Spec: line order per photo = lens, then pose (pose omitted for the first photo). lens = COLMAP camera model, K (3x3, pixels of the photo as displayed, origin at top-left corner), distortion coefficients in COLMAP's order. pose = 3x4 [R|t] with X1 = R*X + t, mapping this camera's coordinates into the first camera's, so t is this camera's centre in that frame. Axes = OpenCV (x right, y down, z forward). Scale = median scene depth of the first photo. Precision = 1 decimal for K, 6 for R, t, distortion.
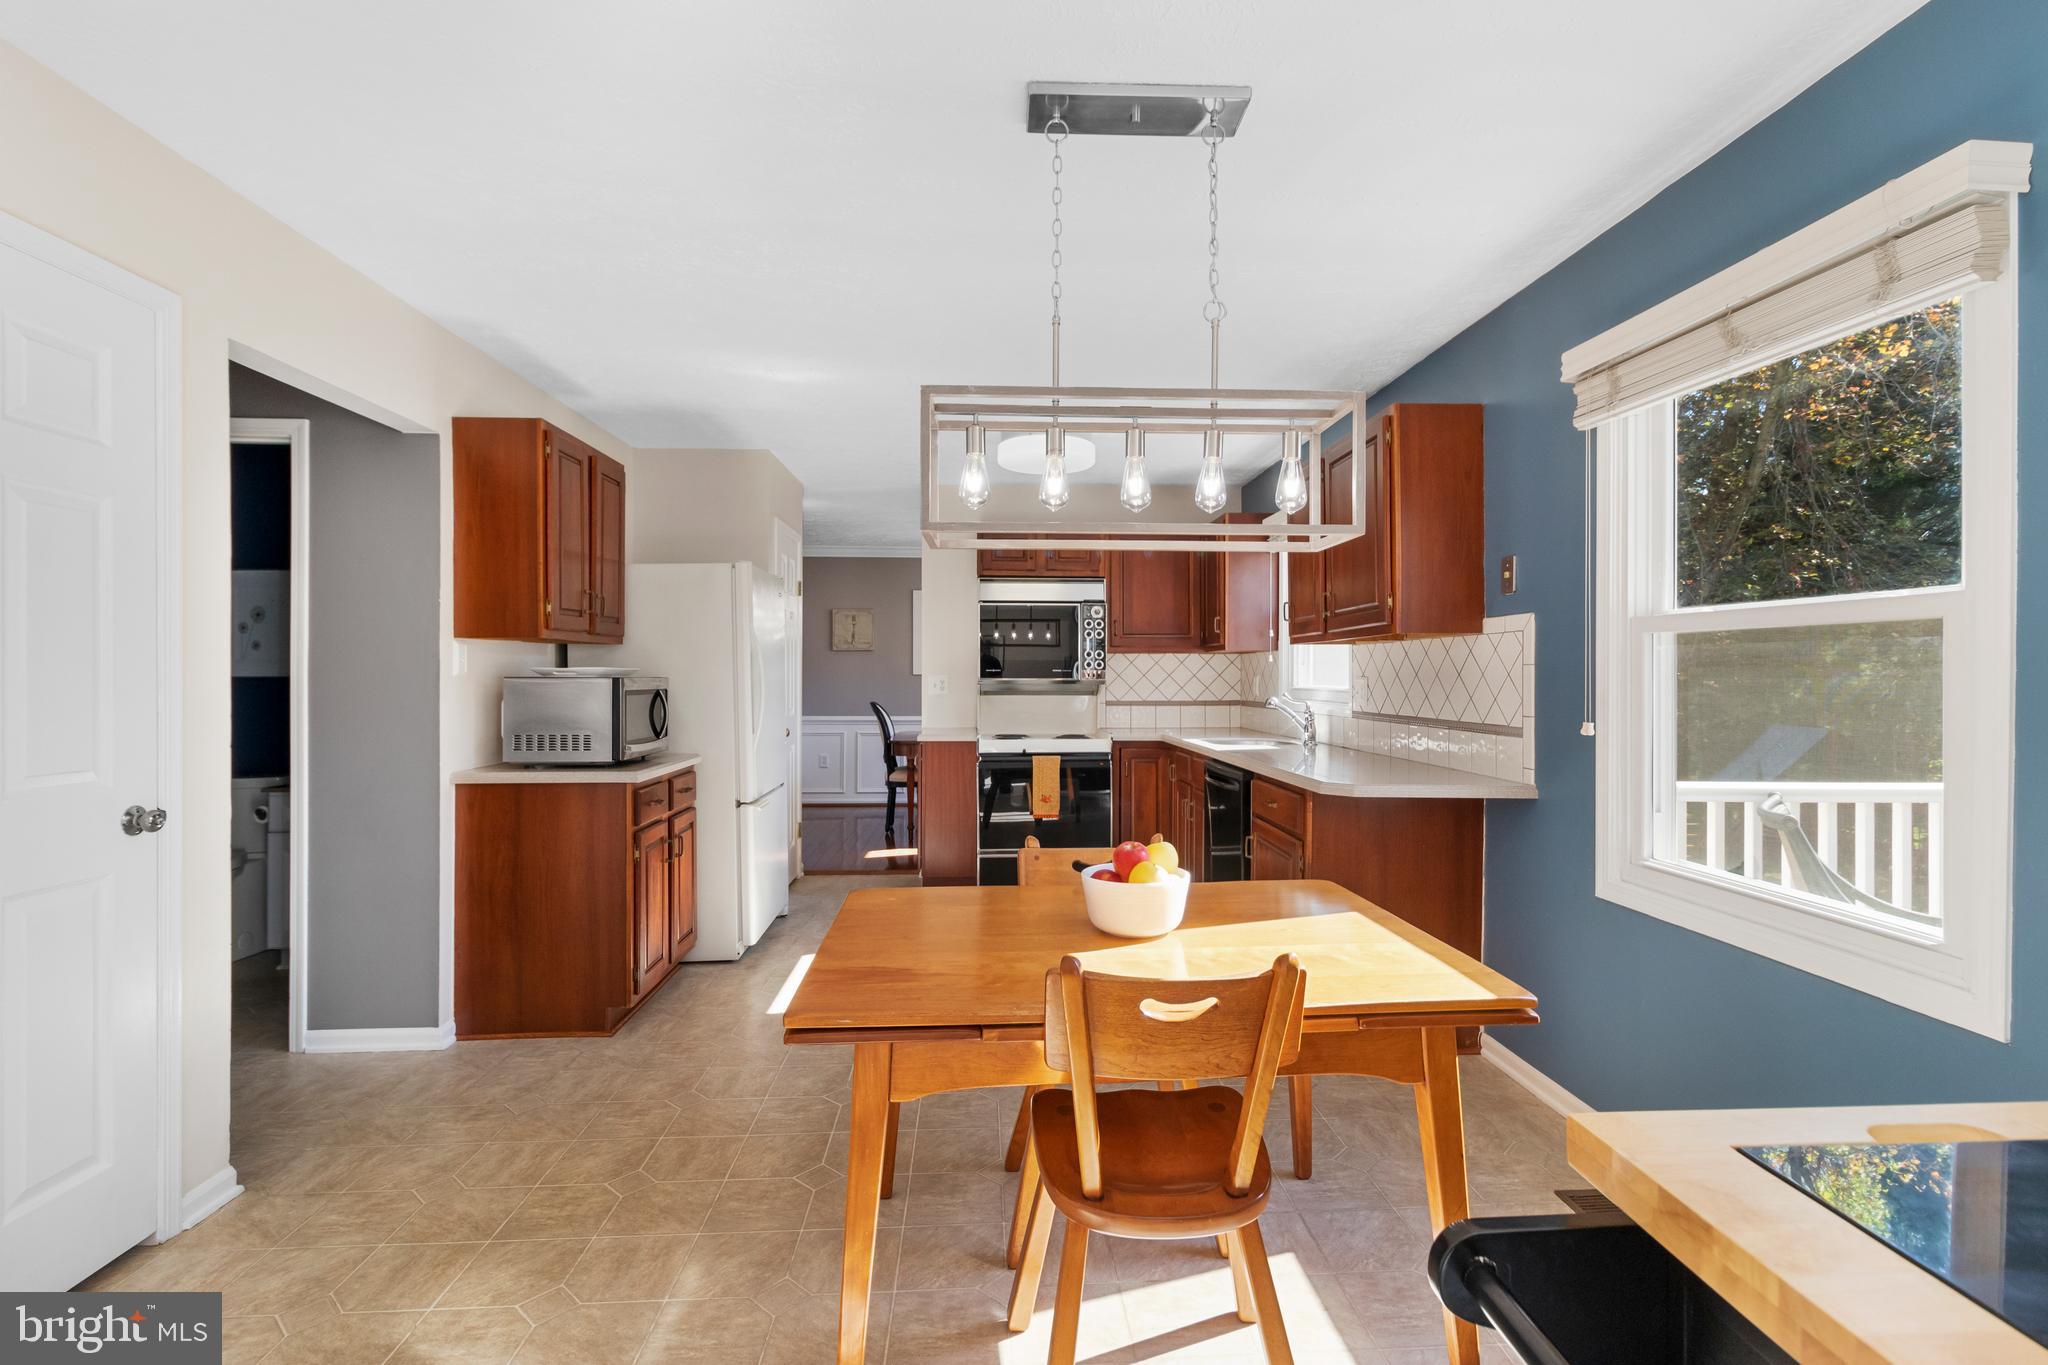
lens RADIAL K [[944.5, 0, 1045.9], [0, 944.5, 677.4], [0, 0, 1]] dist [-0.001137, 0.000003]
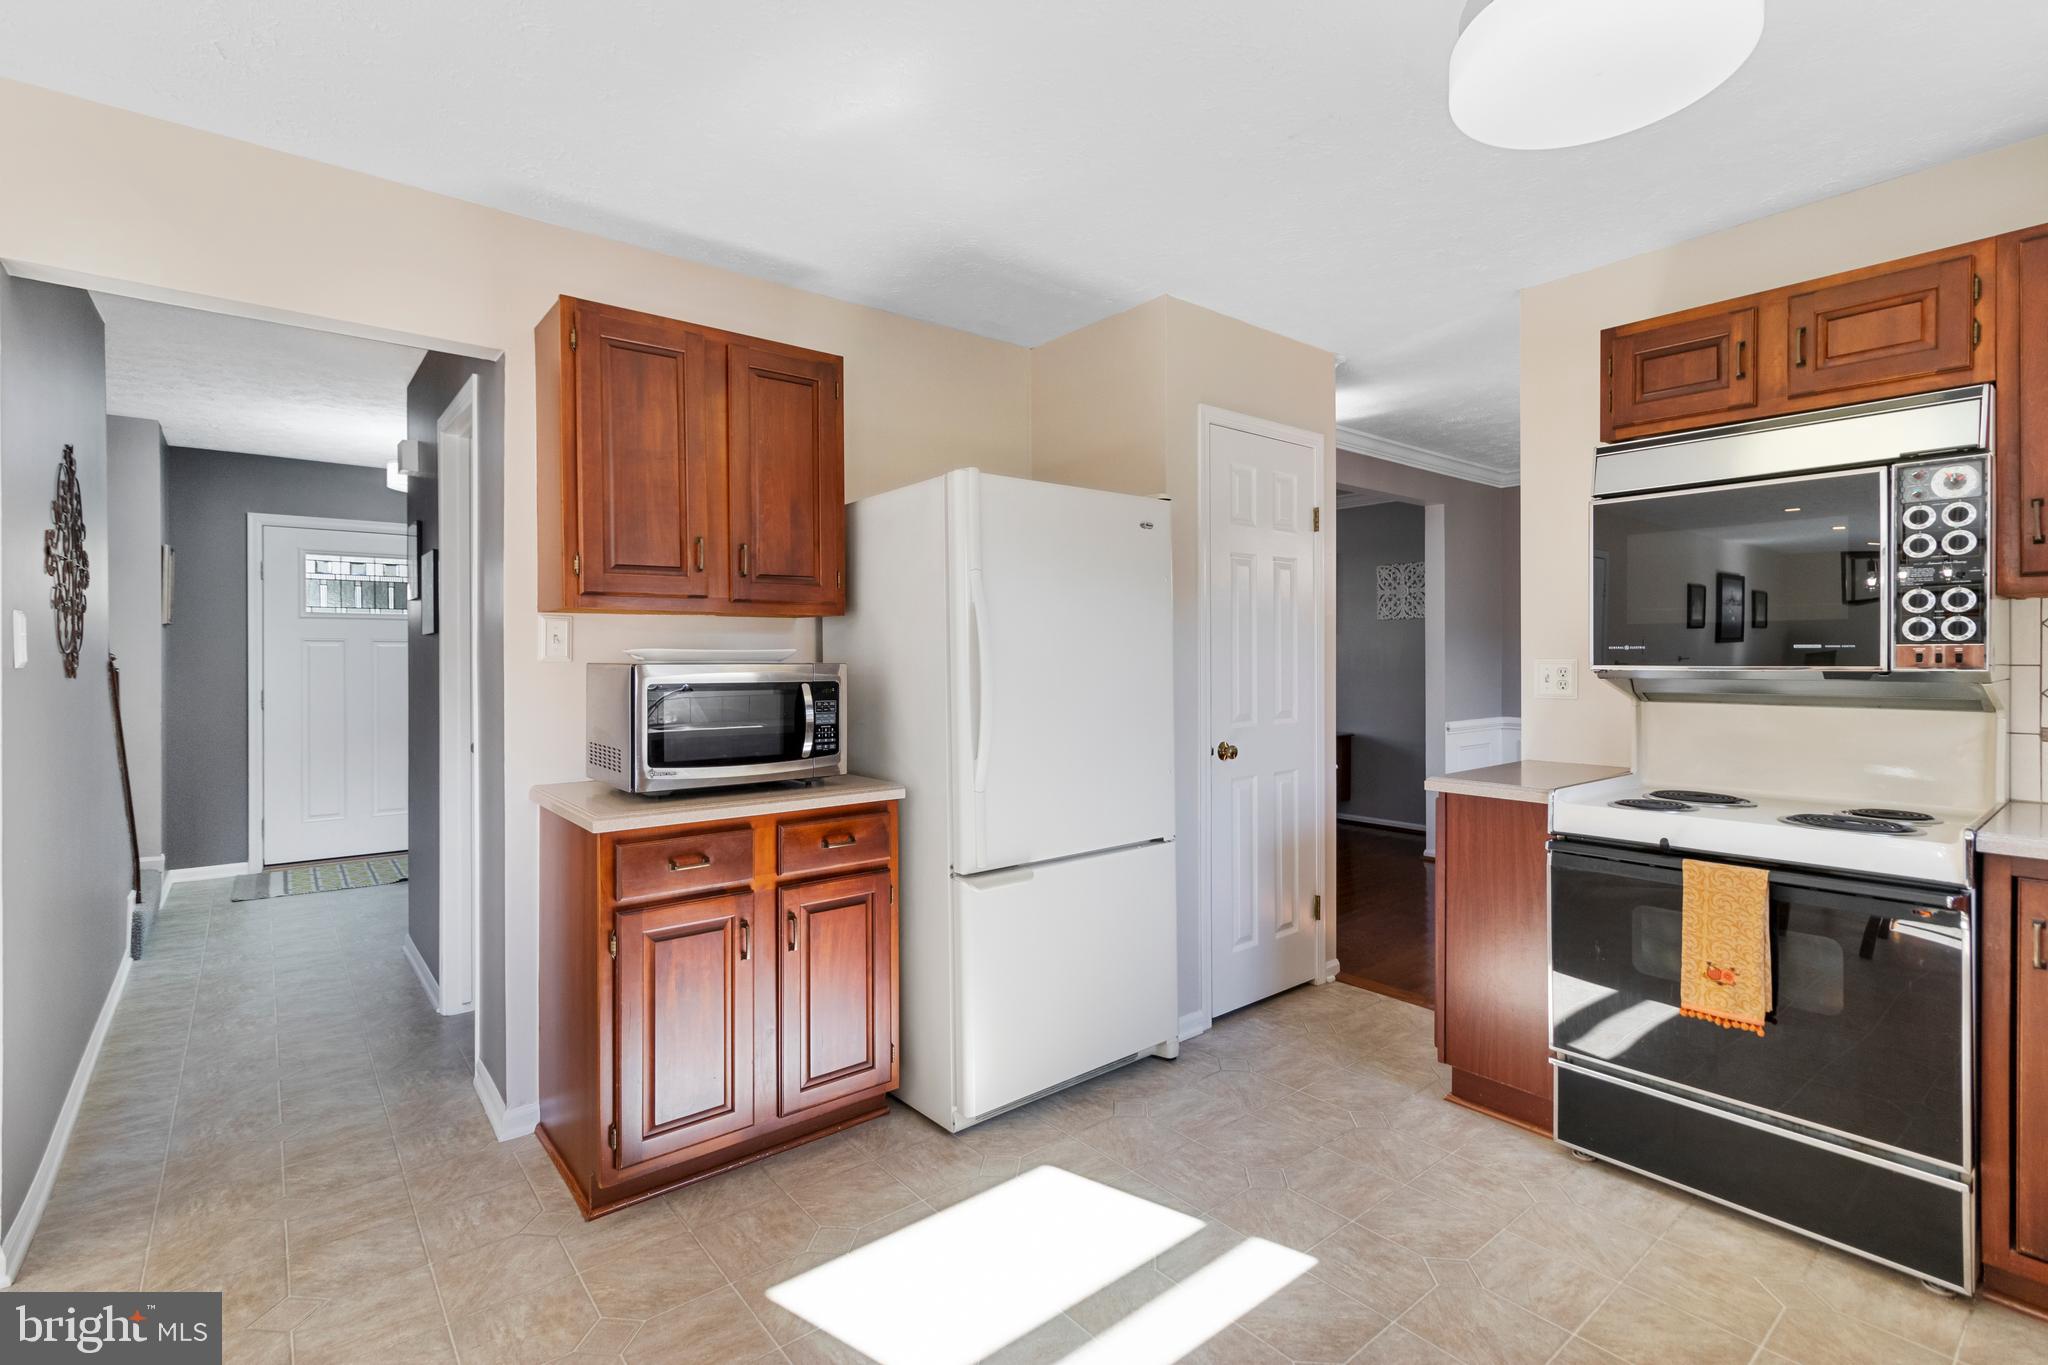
lens RADIAL K [[938.8, 0, 1032.5], [0, 938.8, 658.9], [0, 0, 1]] dist [0.001539, 0.000301]
pose [[0.585970, -0.000839, -0.810332, 0.147390], [0.000503, 1.000000, -0.000671, -0.001905], [0.810332, -0.000015, 0.585971, 0.536049]]
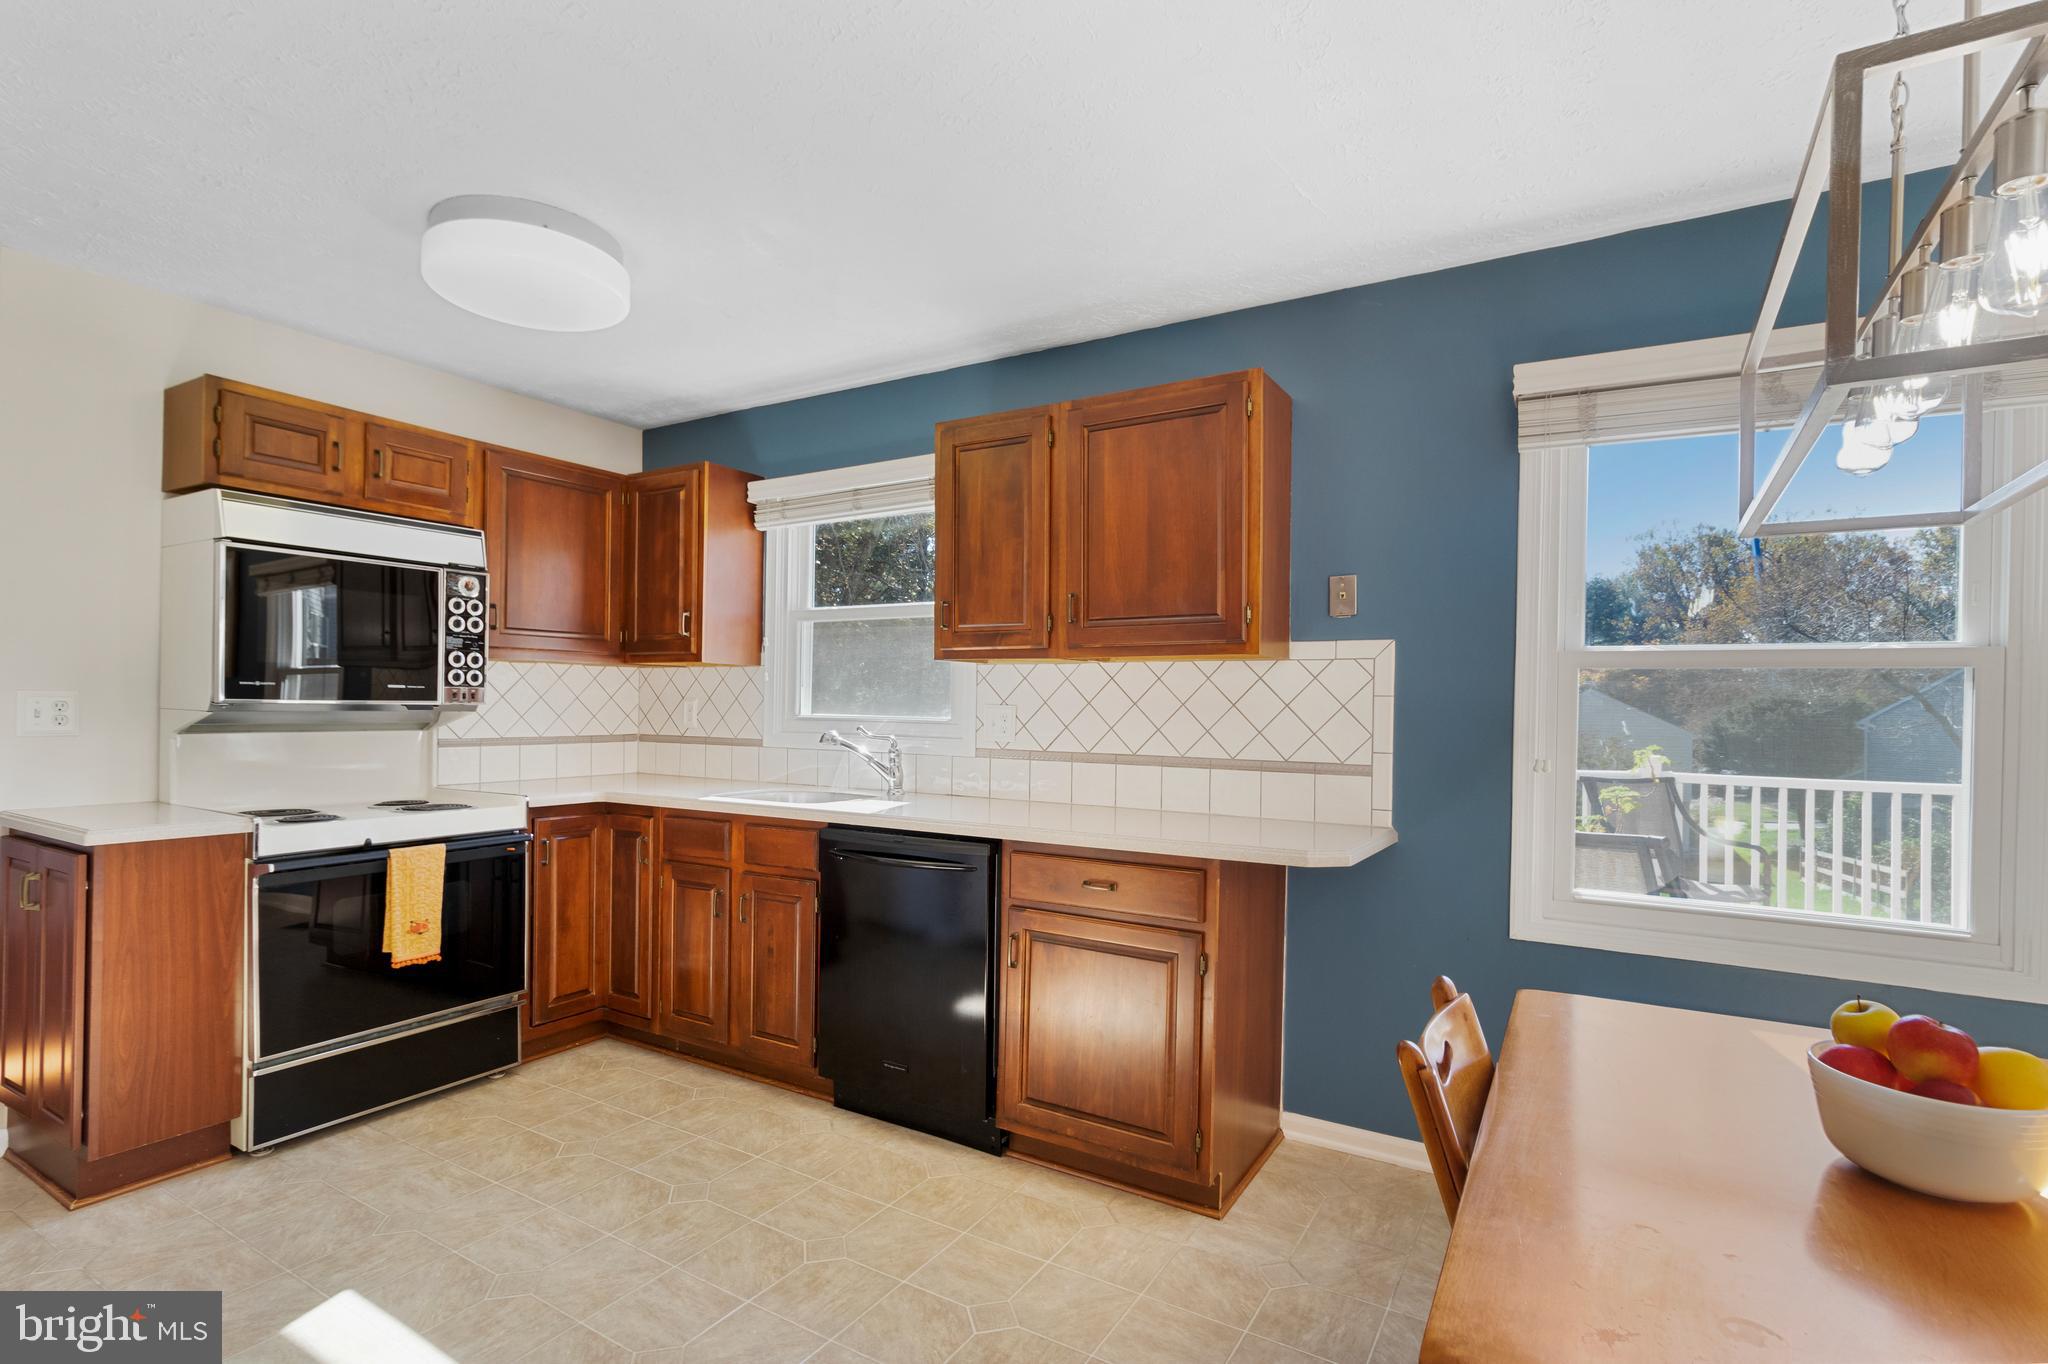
lens RADIAL K [[962.6, 0, 1023.3], [0, 962.6, 712.7], [0, 0, 1]] dist [0.001945, 0.000171]
pose [[0.576331, -0.000622, 0.817216, -0.245933], [-0.011413, 0.999896, 0.008810, -0.001077], [-0.817136, -0.014404, 0.576264, 0.405704]]
